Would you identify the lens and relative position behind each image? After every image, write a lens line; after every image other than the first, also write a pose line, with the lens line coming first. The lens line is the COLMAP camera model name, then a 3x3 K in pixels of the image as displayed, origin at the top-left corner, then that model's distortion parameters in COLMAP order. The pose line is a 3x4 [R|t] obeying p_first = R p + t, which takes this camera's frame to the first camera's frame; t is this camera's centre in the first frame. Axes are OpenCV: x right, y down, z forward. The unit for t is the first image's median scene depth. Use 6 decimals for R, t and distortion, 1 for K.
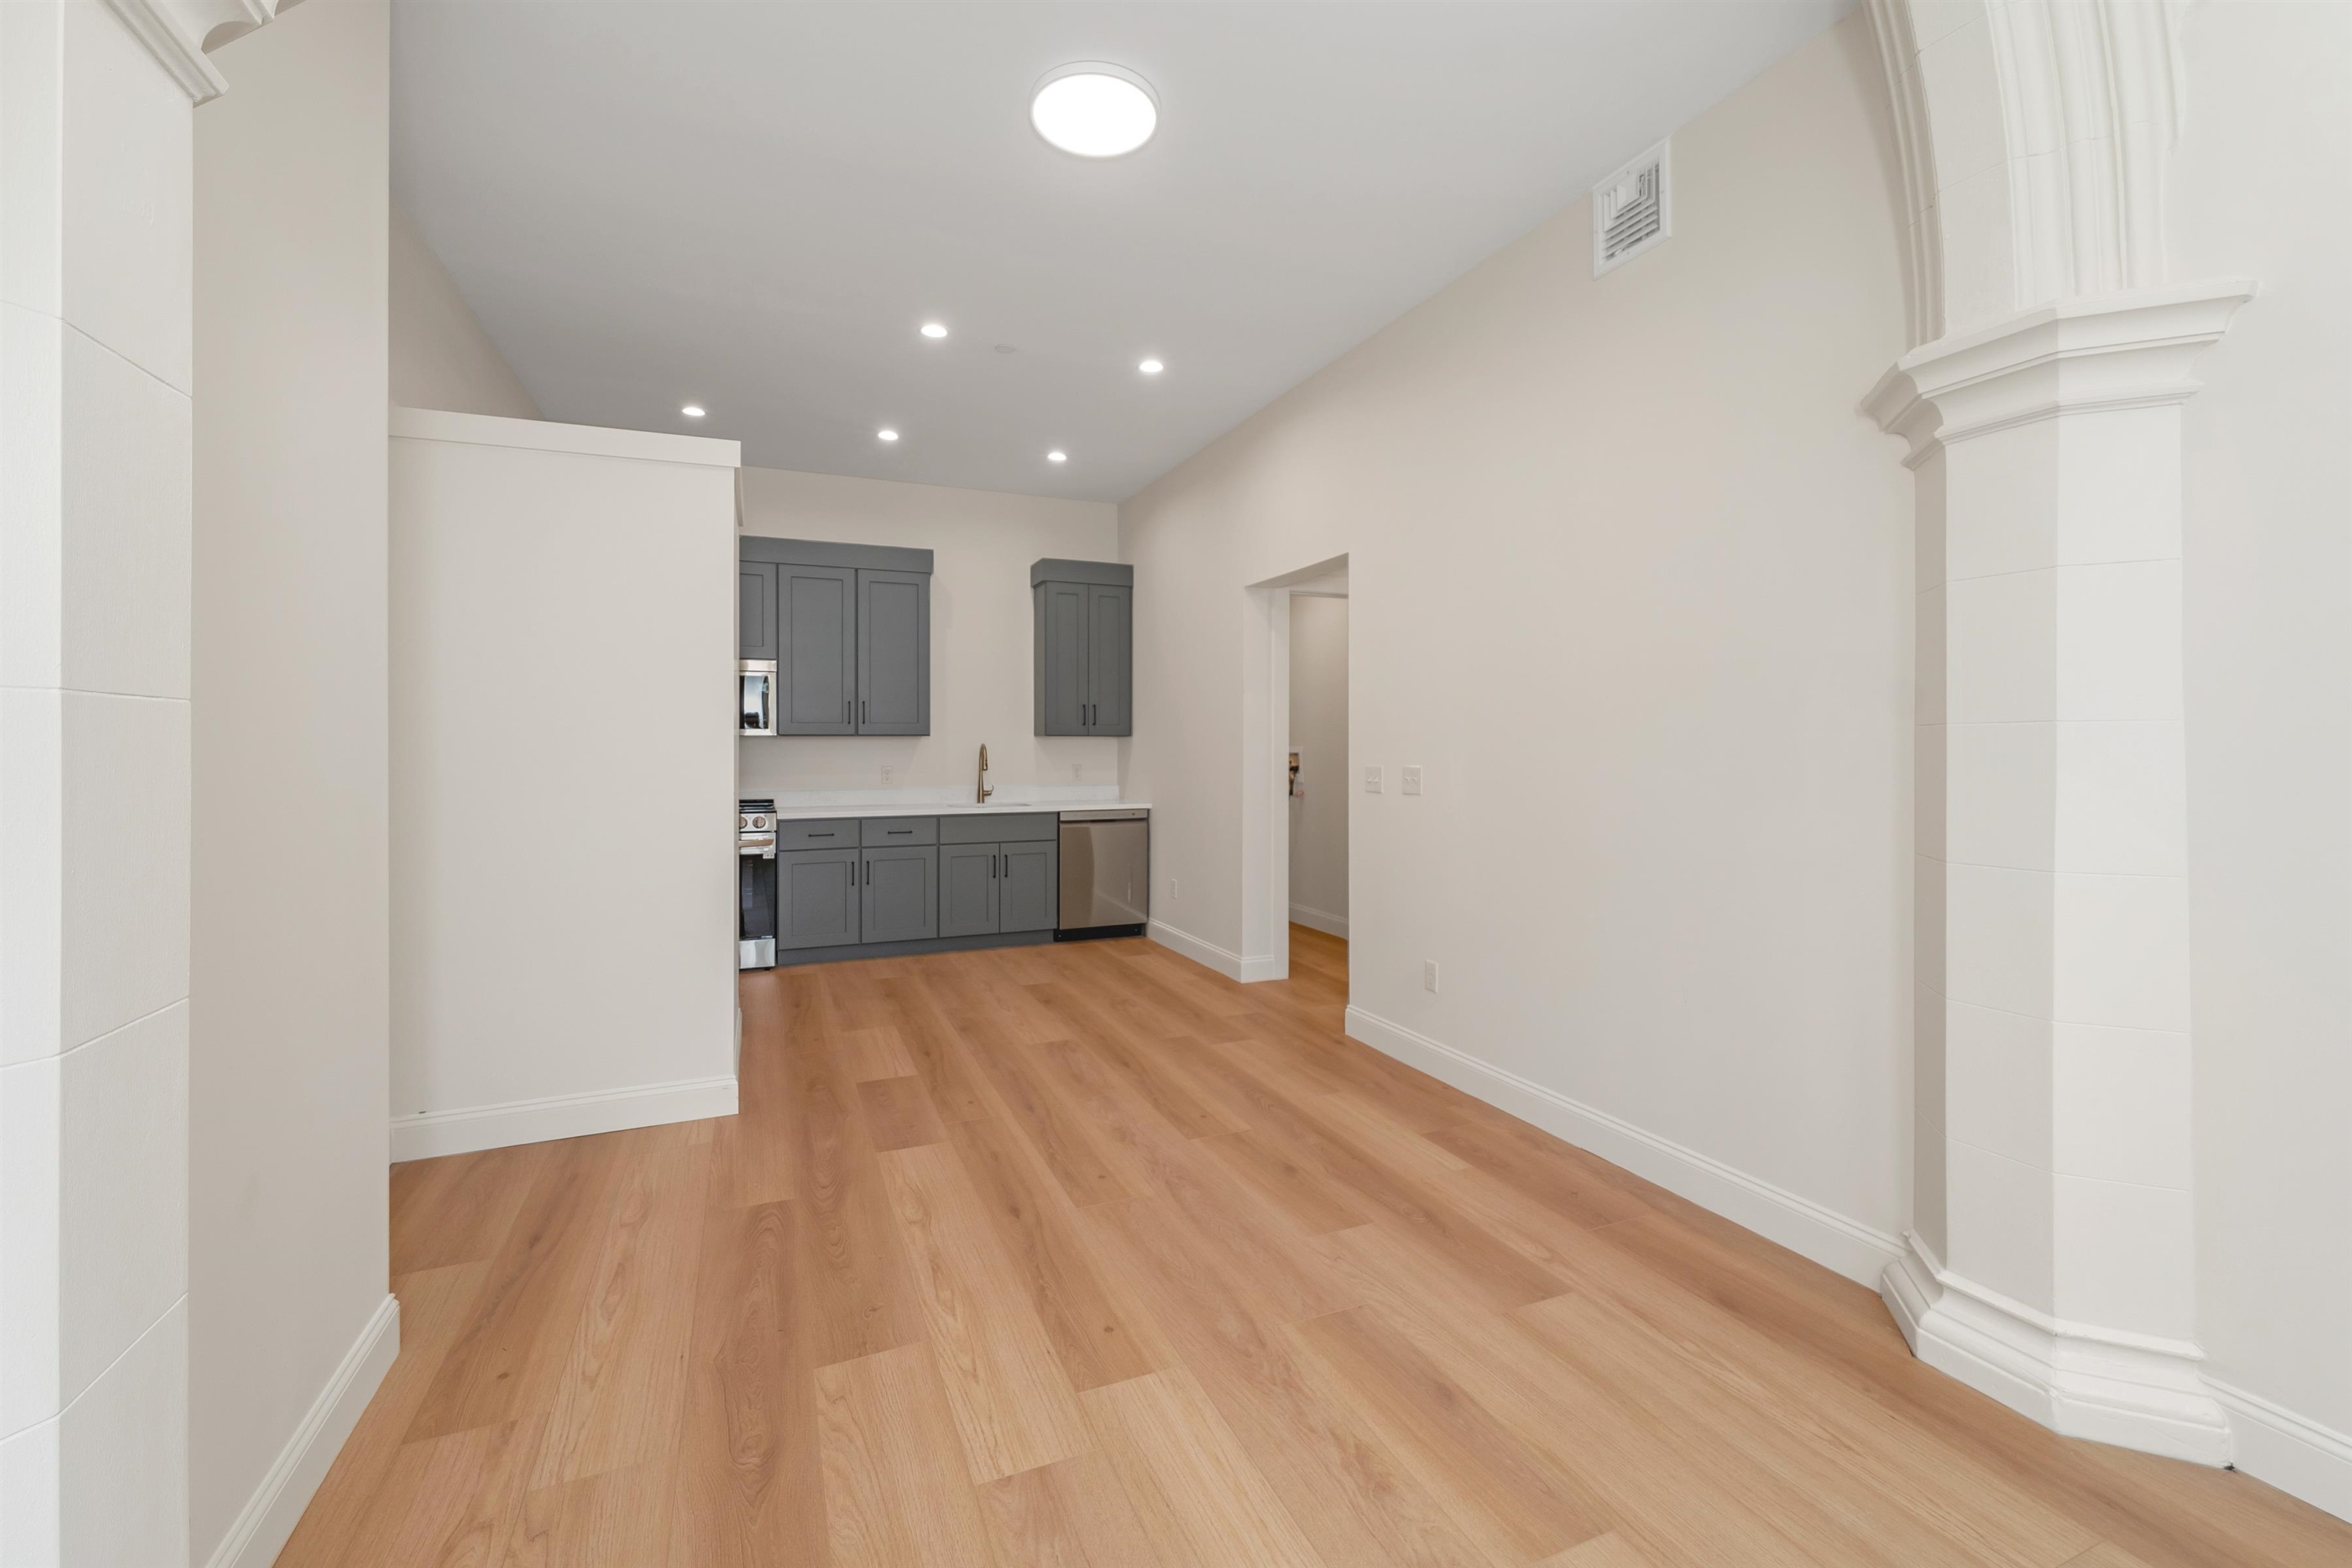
lens RADIAL K [[997.4, 0, 1167.5], [0, 997.4, 742.9], [0, 0, 1]] dist [0.000555, 0.000232]
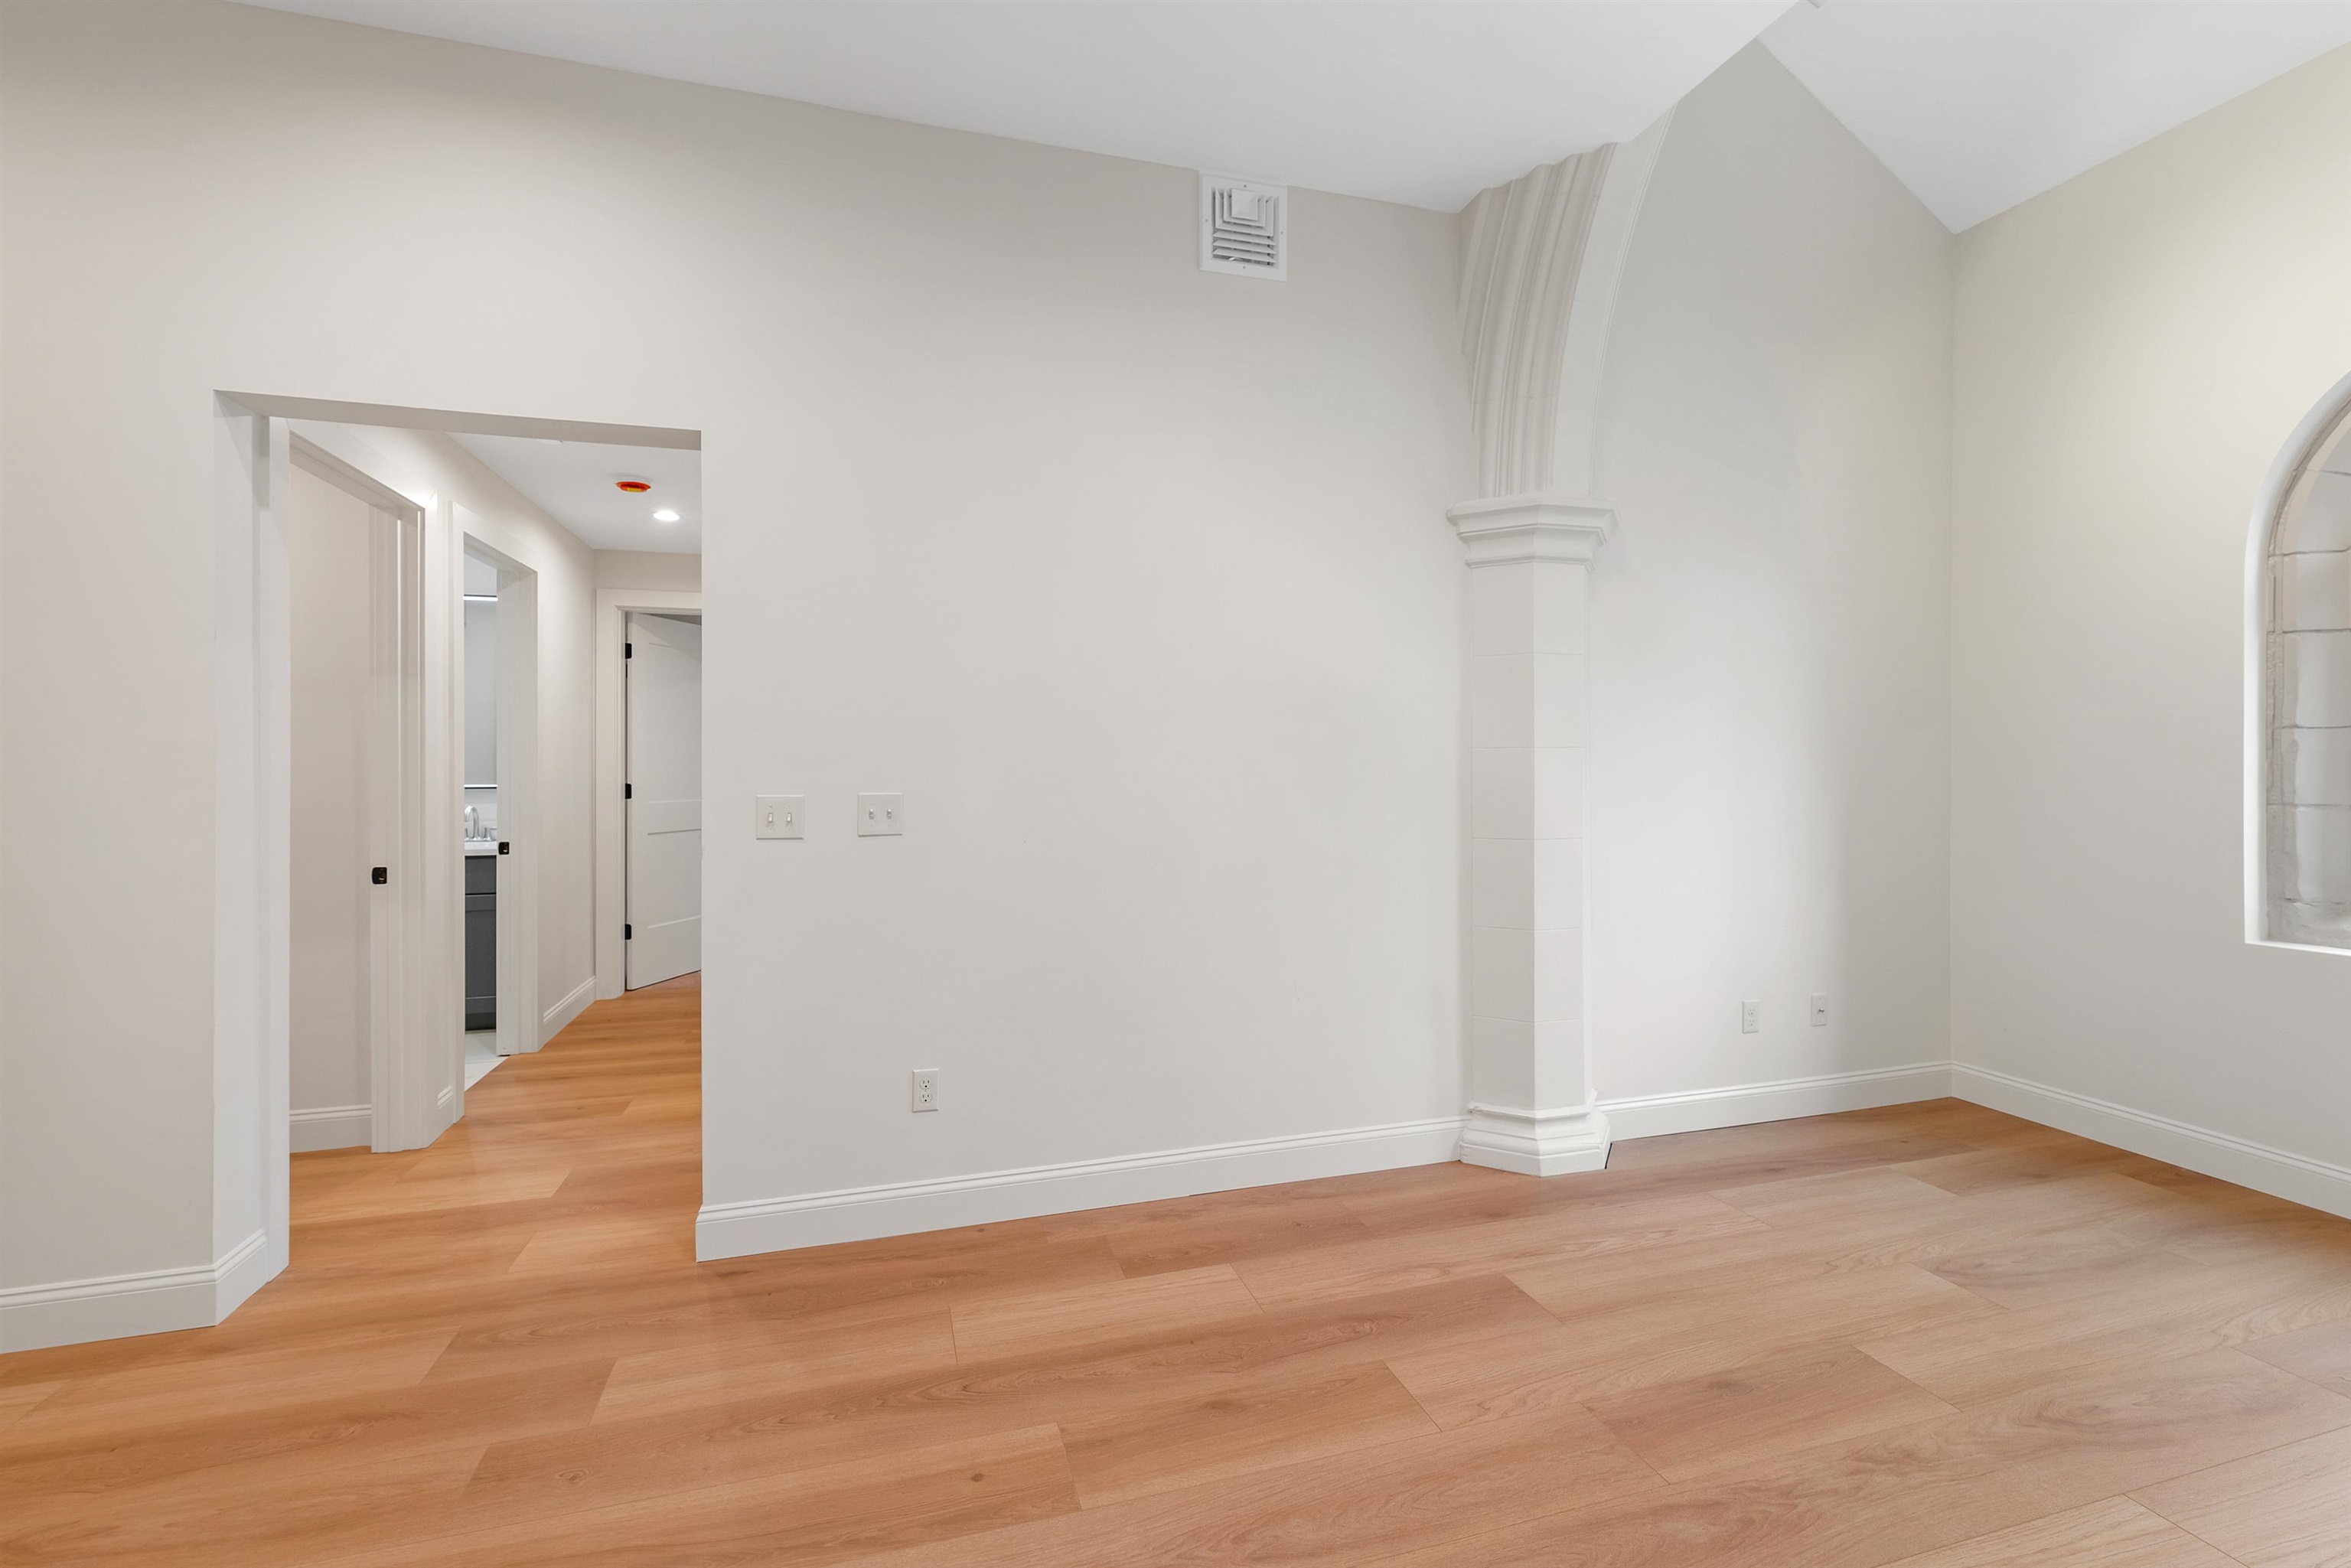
lens RADIAL K [[996.9, 0, 1167.0], [0, 996.9, 742.9], [0, 0, 1]] dist [0.000555, 0.000232]
pose [[0.105406, 0.019706, 0.994234, -0.619669], [0.000528, 0.999802, -0.019872, 0.002910], [-0.994429, 0.002620, 0.105375, 1.097819]]
